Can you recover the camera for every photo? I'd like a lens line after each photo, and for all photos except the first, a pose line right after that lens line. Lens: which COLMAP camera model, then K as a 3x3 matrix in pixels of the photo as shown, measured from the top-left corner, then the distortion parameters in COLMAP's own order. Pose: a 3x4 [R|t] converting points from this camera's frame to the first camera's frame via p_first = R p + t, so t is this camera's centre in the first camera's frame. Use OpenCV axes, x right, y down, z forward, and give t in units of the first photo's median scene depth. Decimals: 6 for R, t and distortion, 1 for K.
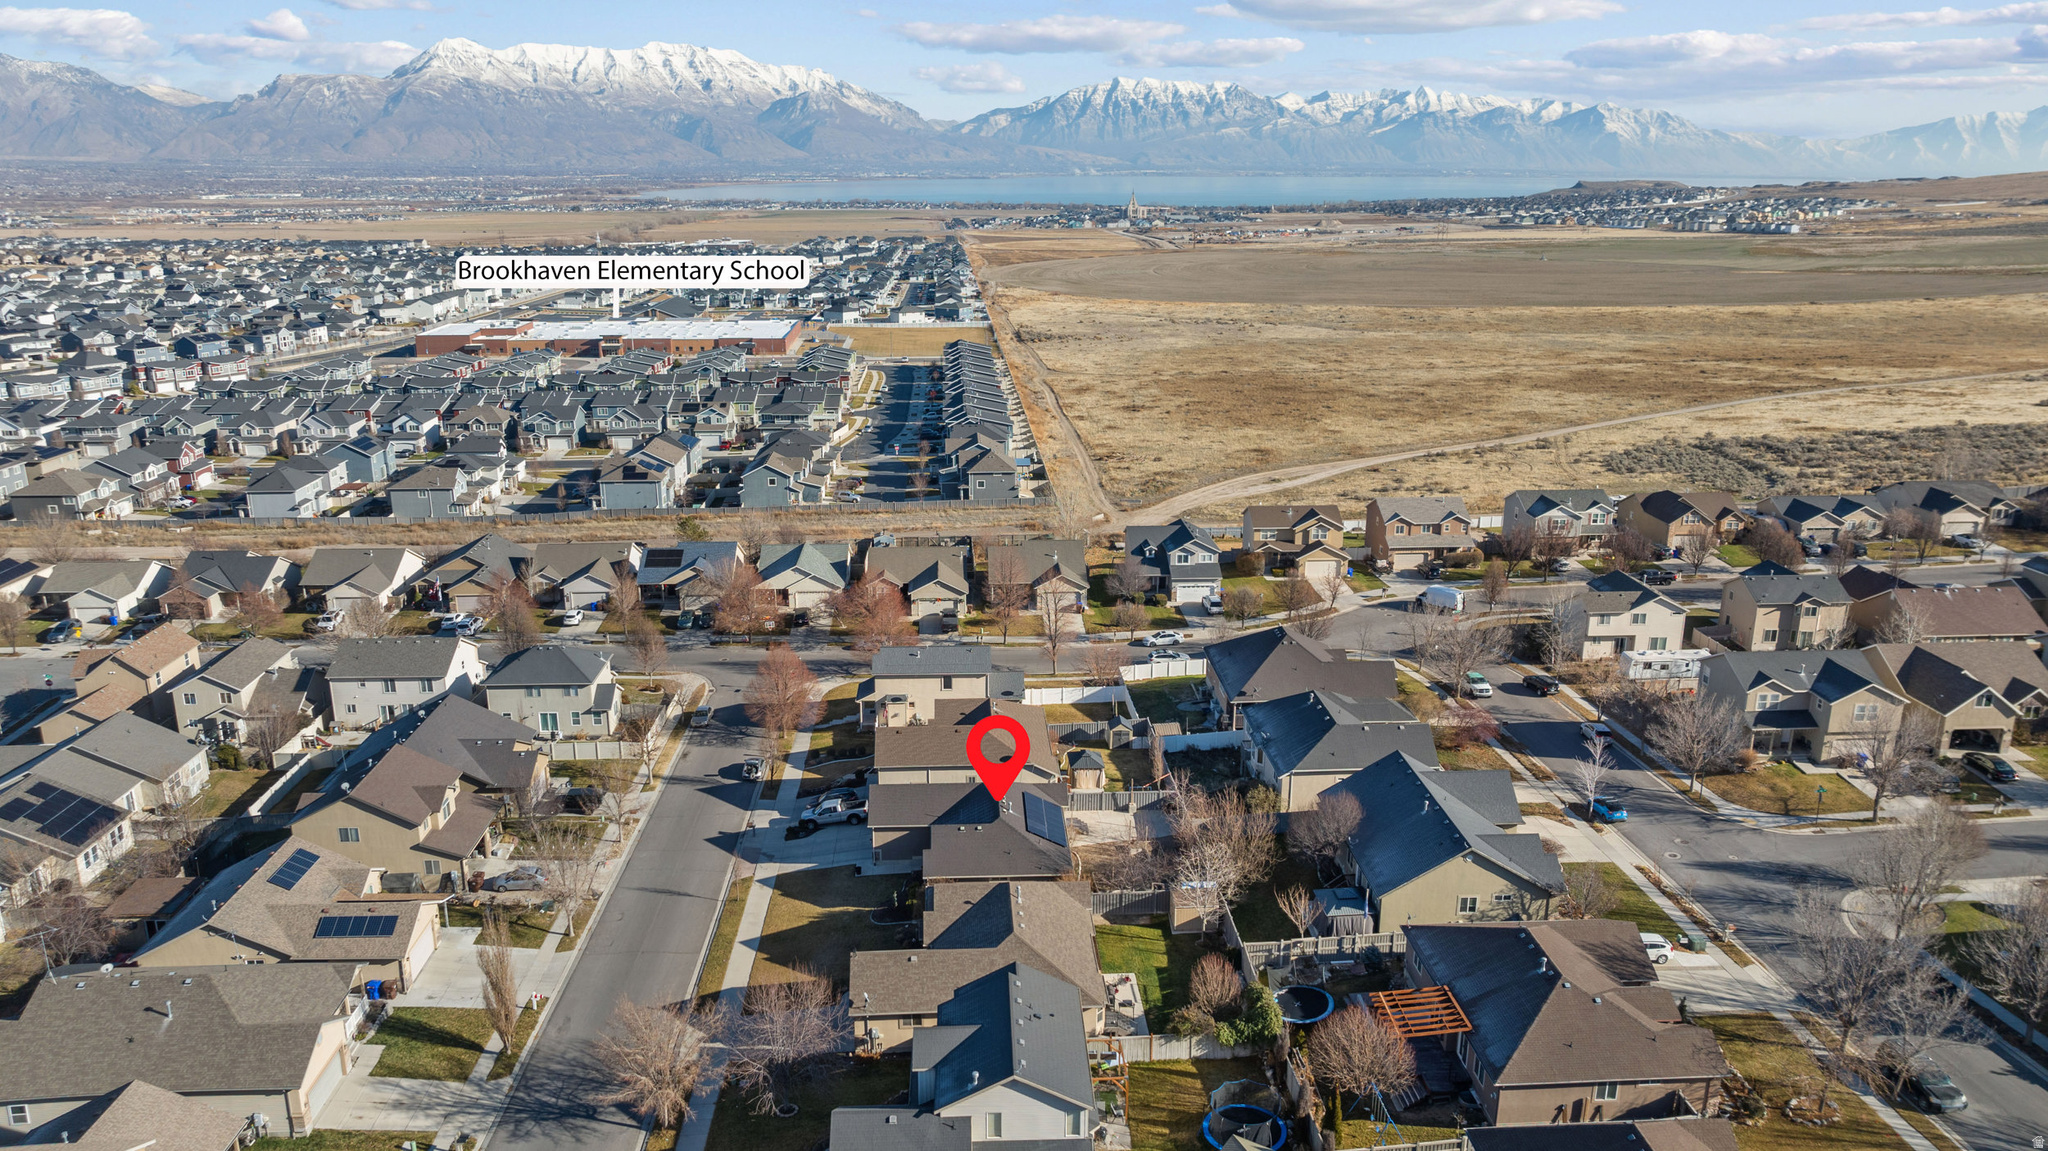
lens RADIAL K [[1447.4, 0, 1027.1], [0, 1447.4, 573.4], [0, 0, 1]] dist [-0.027649, 0.002981]
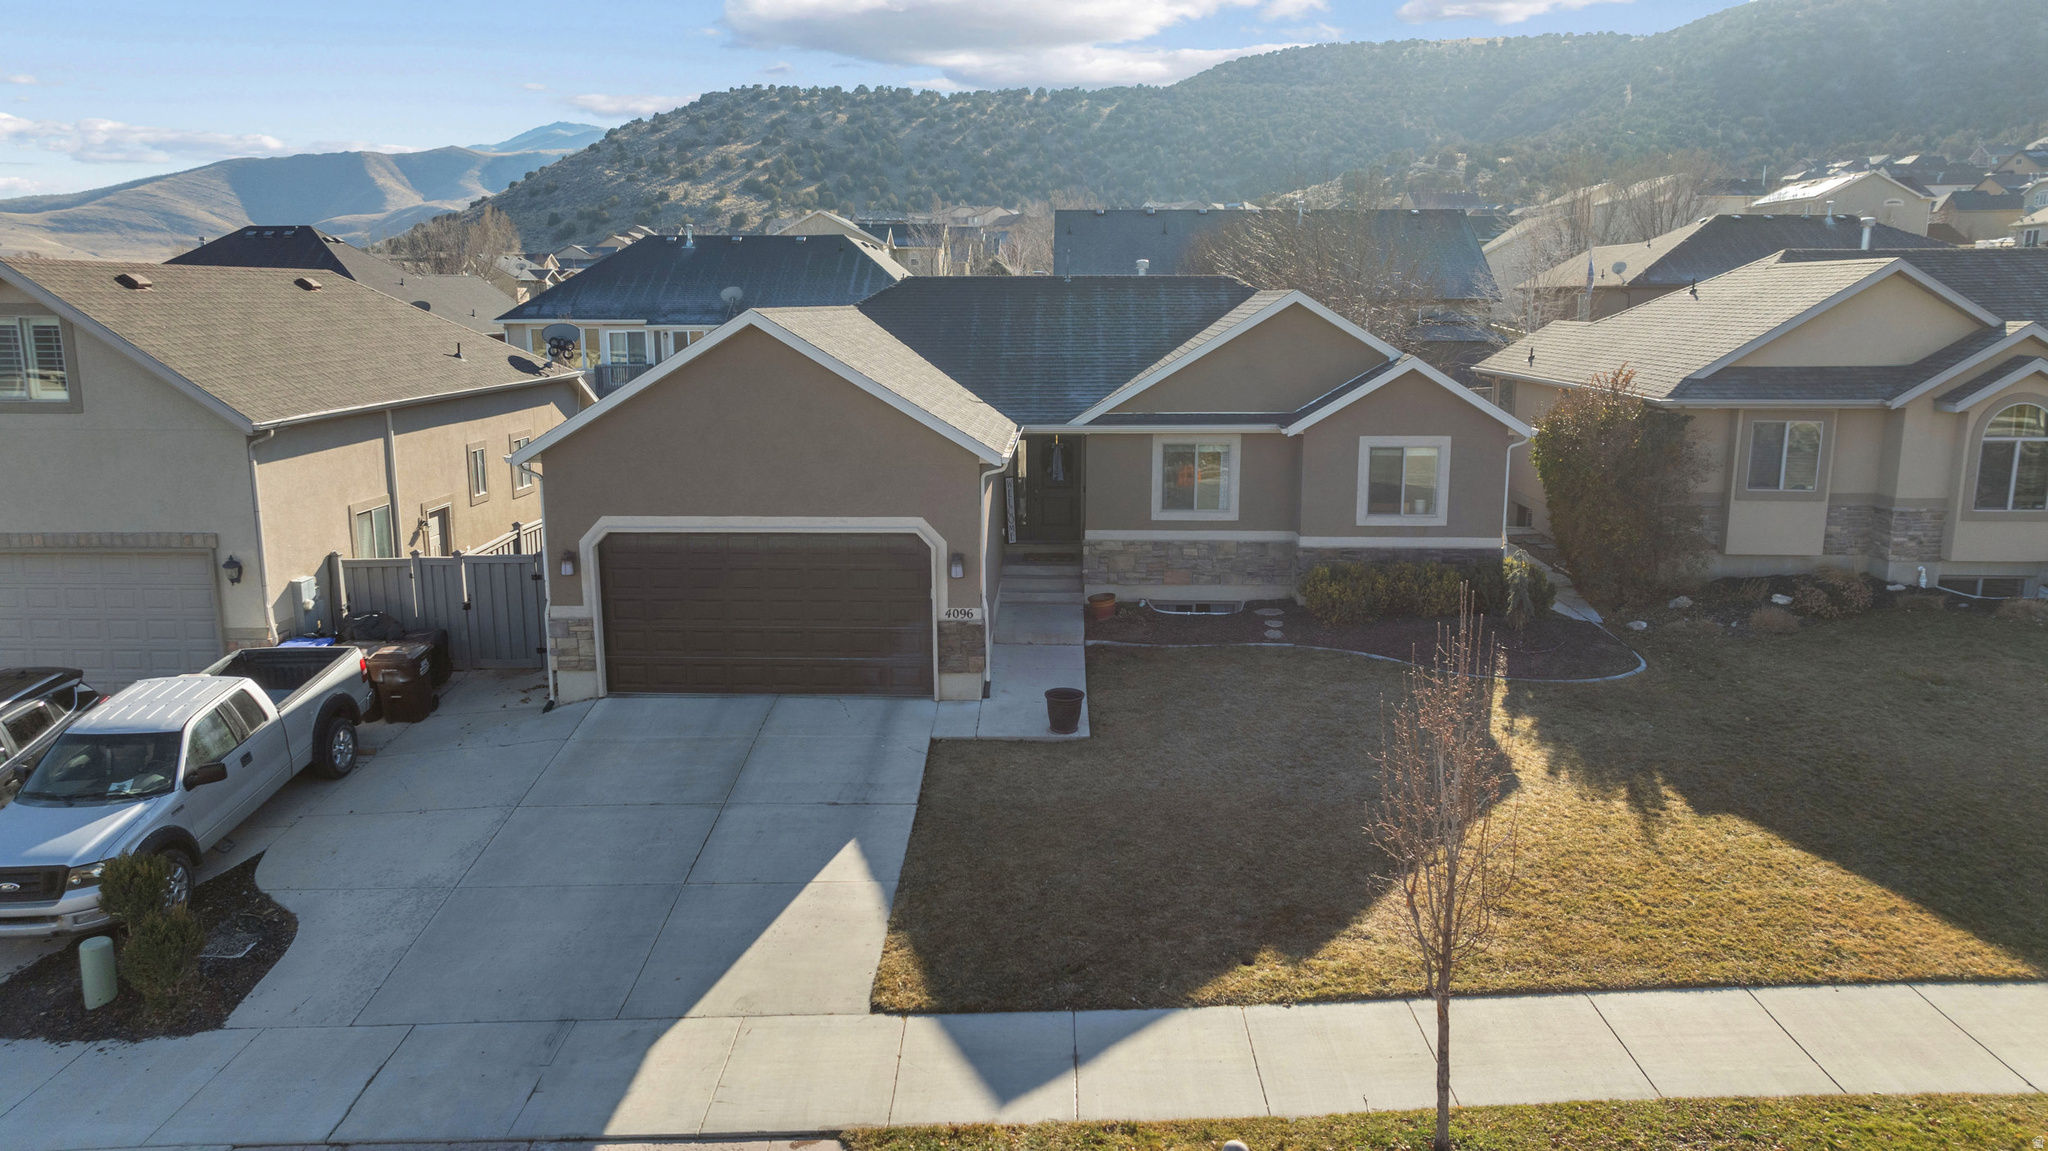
lens RADIAL K [[1447.4, 0, 1027.1], [0, 1447.4, 573.4], [0, 0, 1]] dist [-0.027649, 0.002981]
pose [[0.080691, -0.187374, 0.978969, -0.204327], [0.275542, 0.948090, 0.158752, 0.116327], [-0.957896, 0.256937, 0.128132, 0.705302]]
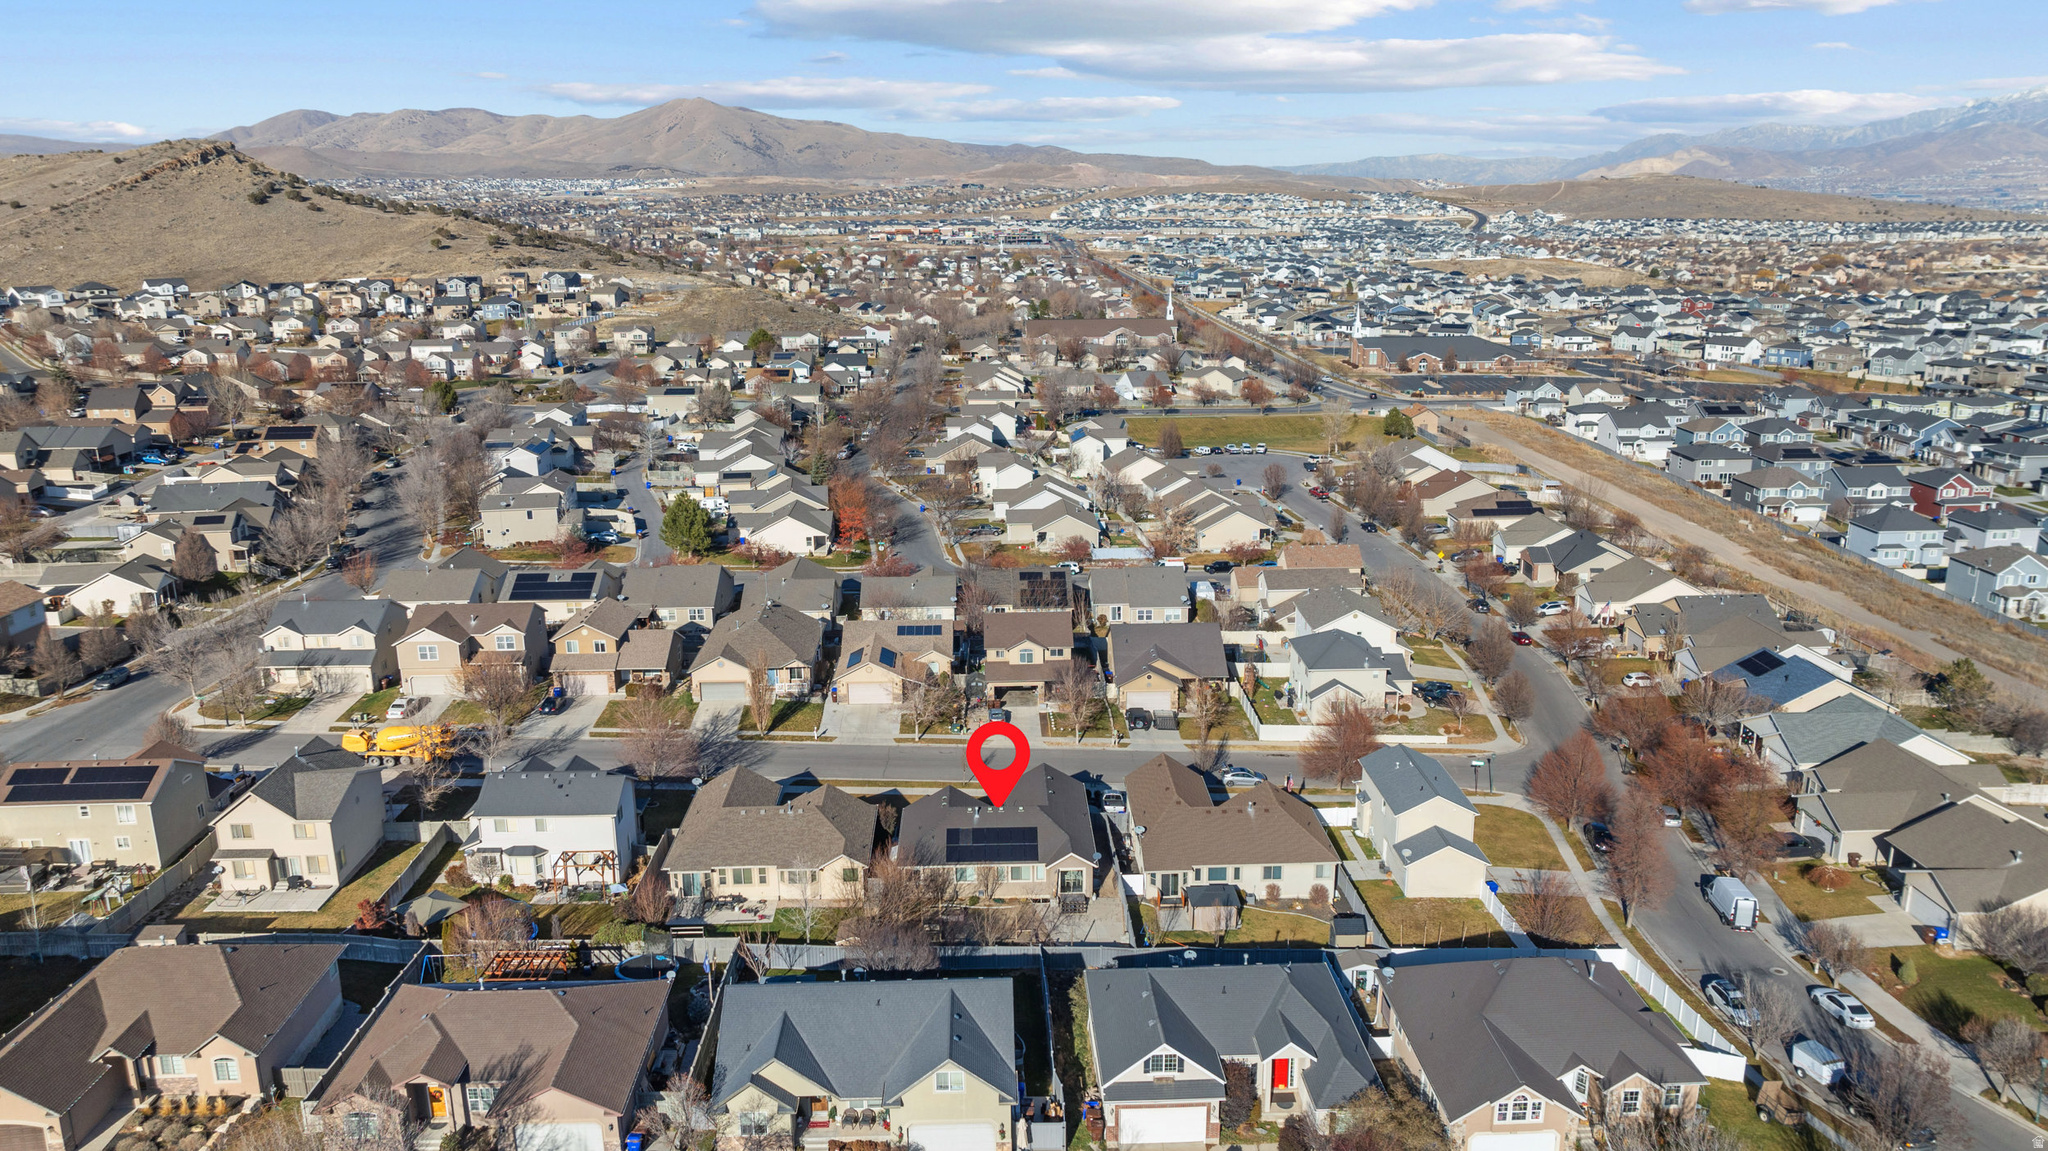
lens RADIAL K [[1447.4, 0, 1027.1], [0, 1447.4, 573.4], [0, 0, 1]] dist [-0.027649, 0.002981]
pose [[-0.019317, 0.257610, -0.966056, 0.669855], [-0.267992, 0.929545, 0.253233, -0.191645], [0.963228, 0.263786, 0.051081, 0.661308]]
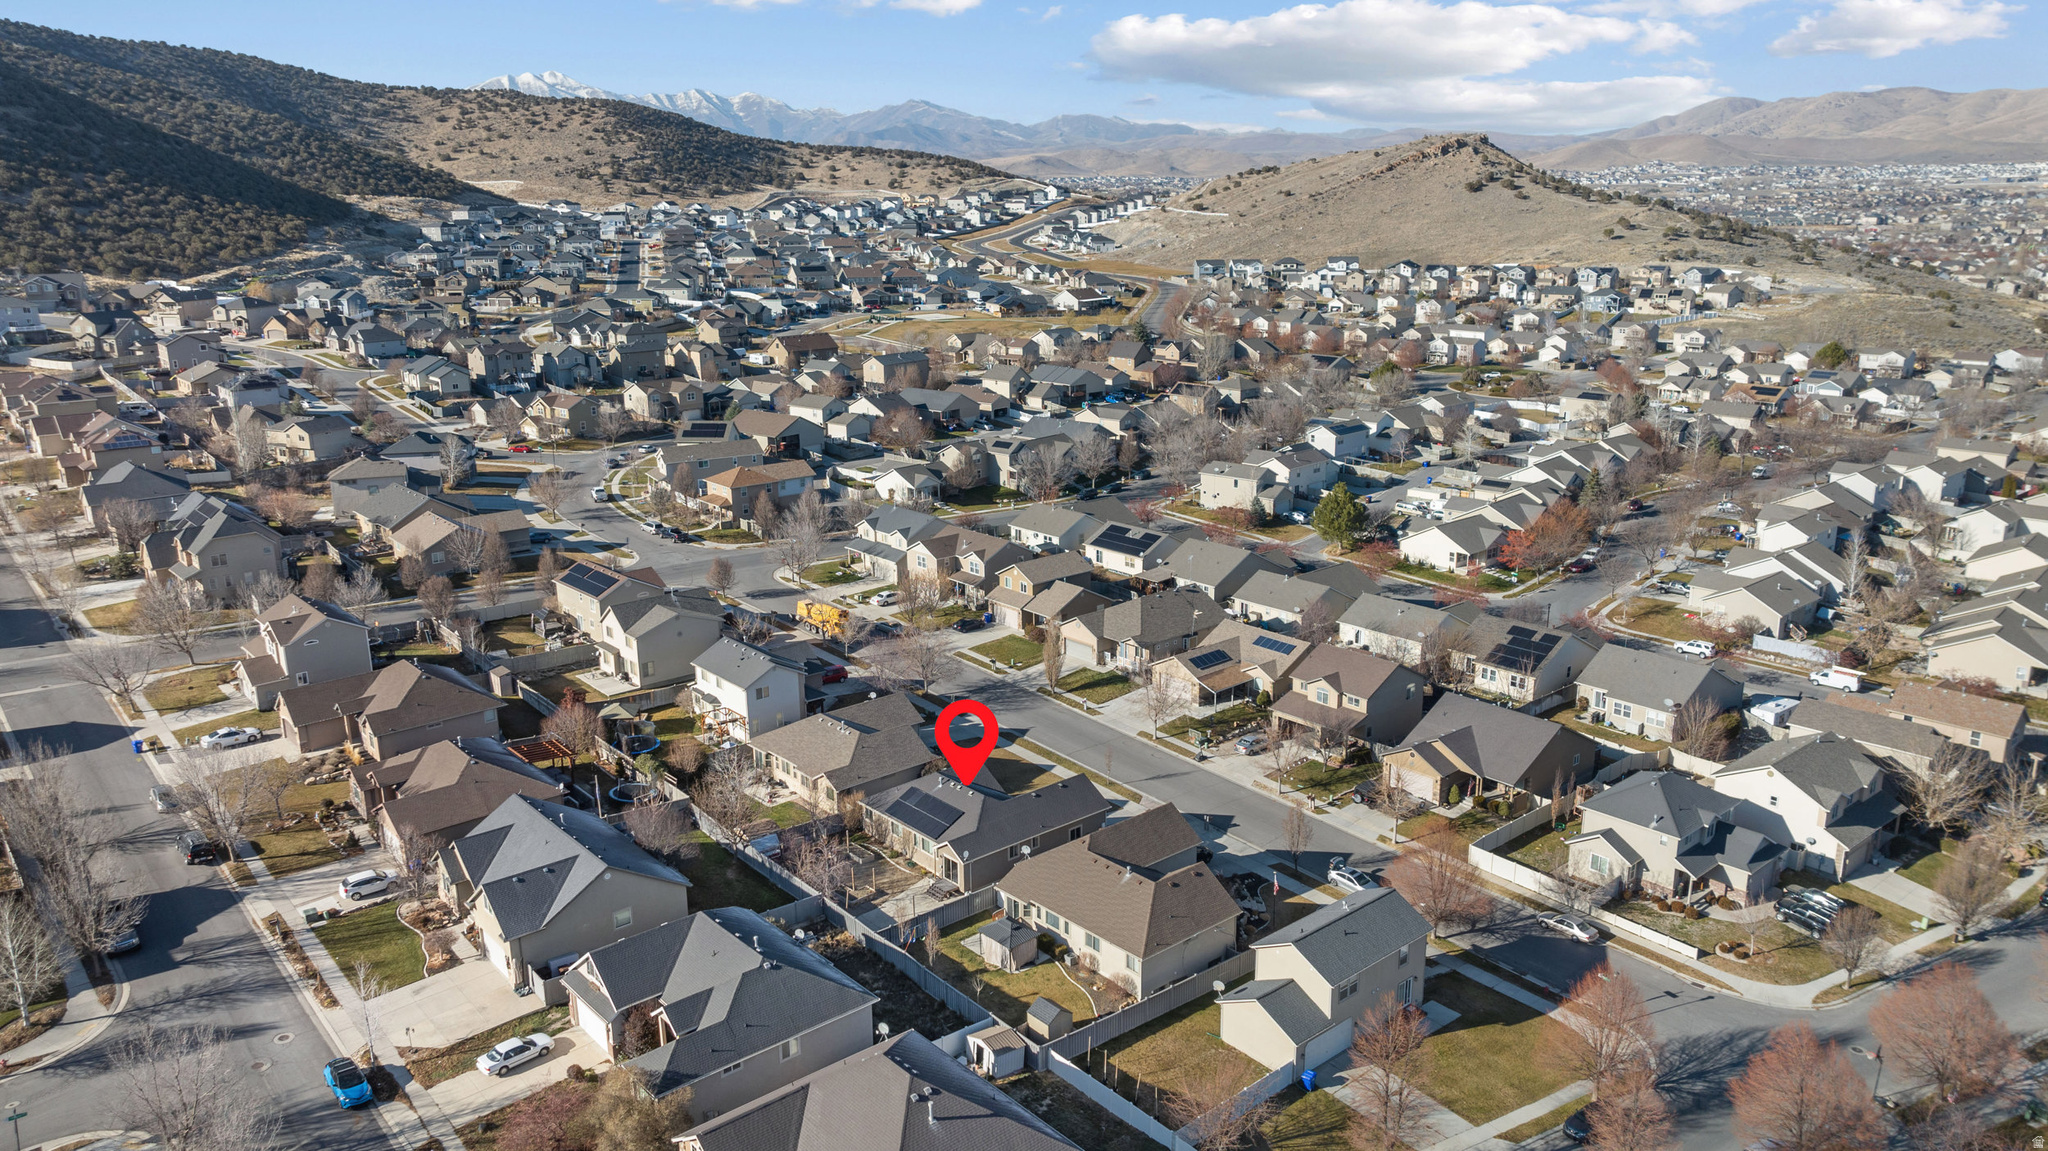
lens RADIAL K [[1444.5, 0, 1026.3], [0, 1444.5, 573.3], [0, 0, 1]] dist [-0.040034, 0.045777]
pose [[-0.793043, 0.165831, -0.586159, 0.391173], [-0.156041, 0.874828, 0.458615, -0.346555], [0.588841, 0.455166, -0.667899, 1.199402]]
